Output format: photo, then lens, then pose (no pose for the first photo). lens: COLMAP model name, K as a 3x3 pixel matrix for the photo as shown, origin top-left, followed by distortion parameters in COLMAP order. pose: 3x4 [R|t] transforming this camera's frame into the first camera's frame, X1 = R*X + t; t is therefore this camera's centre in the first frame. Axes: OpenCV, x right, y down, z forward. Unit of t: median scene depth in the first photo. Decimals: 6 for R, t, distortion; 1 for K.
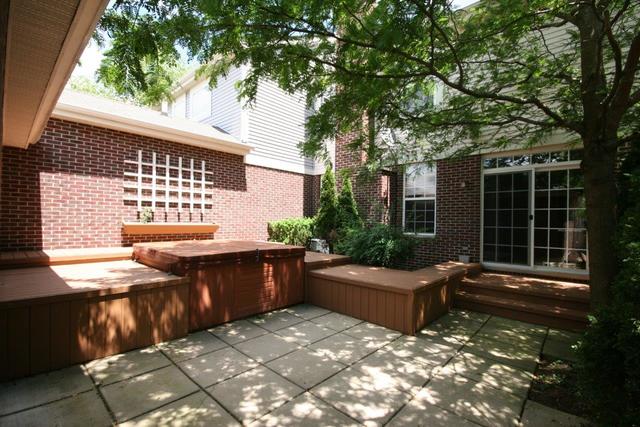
lens RADIAL K [[295.0, 0, 323.1], [0, 295.0, 218.7], [0, 0, 1]] dist [-0.004443, -0.000657]
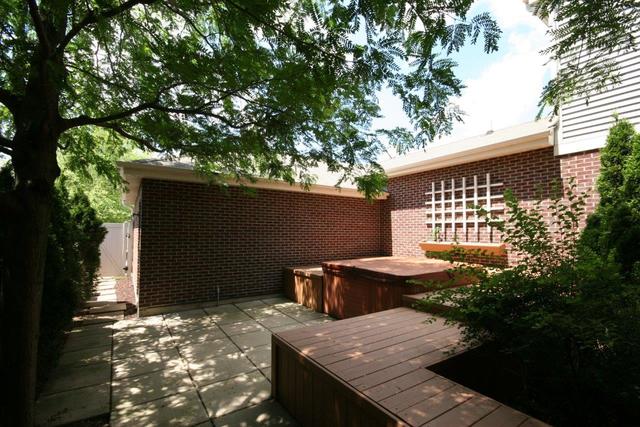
lens RADIAL K [[295.0, 0, 323.1], [0, 295.0, 218.7], [0, 0, 1]] dist [-0.004443, -0.000657]
pose [[-0.246012, -0.066360, -0.966992, 0.639710], [-0.006805, 0.997747, -0.066740, 0.002664], [0.969243, -0.009839, -0.245910, 0.831406]]
